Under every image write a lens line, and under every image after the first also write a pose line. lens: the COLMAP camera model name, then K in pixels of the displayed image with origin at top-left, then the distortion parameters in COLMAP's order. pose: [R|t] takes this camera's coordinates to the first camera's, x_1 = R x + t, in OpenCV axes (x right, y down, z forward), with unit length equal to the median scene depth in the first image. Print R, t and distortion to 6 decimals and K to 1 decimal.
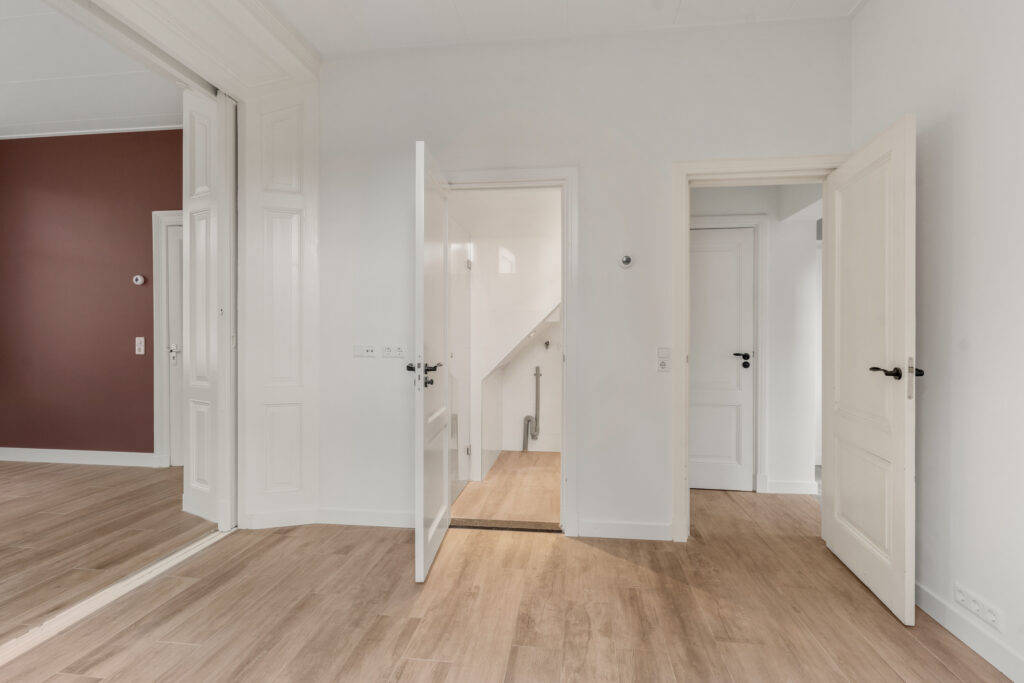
lens RADIAL K [[482.7, 0, 515.8], [0, 482.7, 339.7], [0, 0, 1]] dist [0.000303, 0.000105]
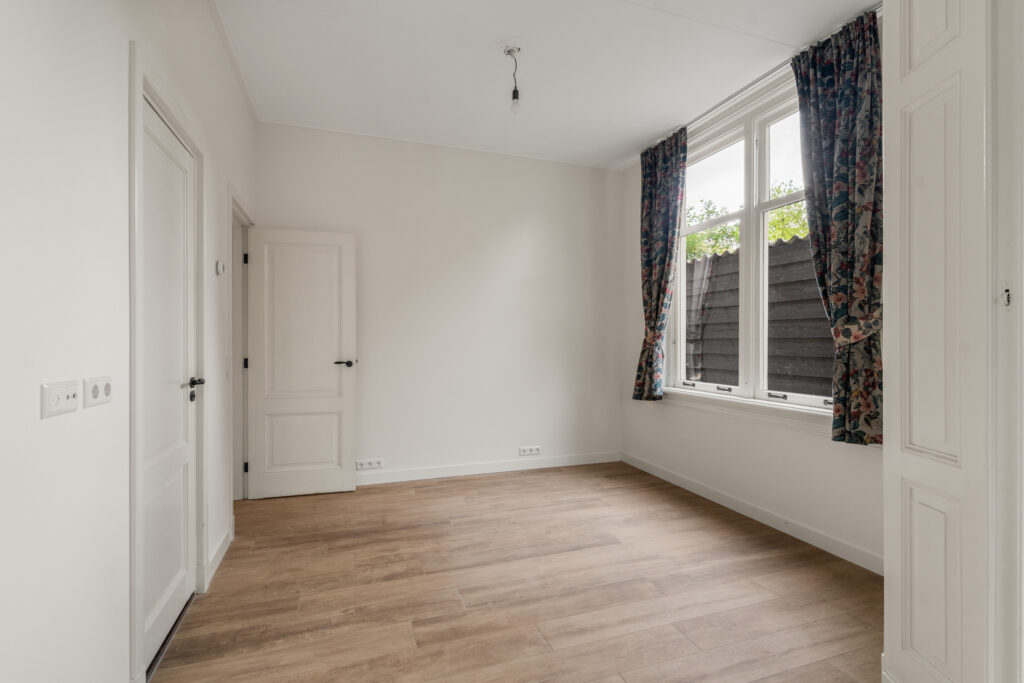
lens RADIAL K [[482.7, 0, 515.8], [0, 482.7, 339.7], [0, 0, 1]] dist [0.000303, 0.000105]
pose [[-0.450652, -0.001445, 0.892698, -0.980403], [0.008283, 0.999949, 0.005800, -0.026404], [-0.892661, 0.010008, -0.450617, 1.011828]]
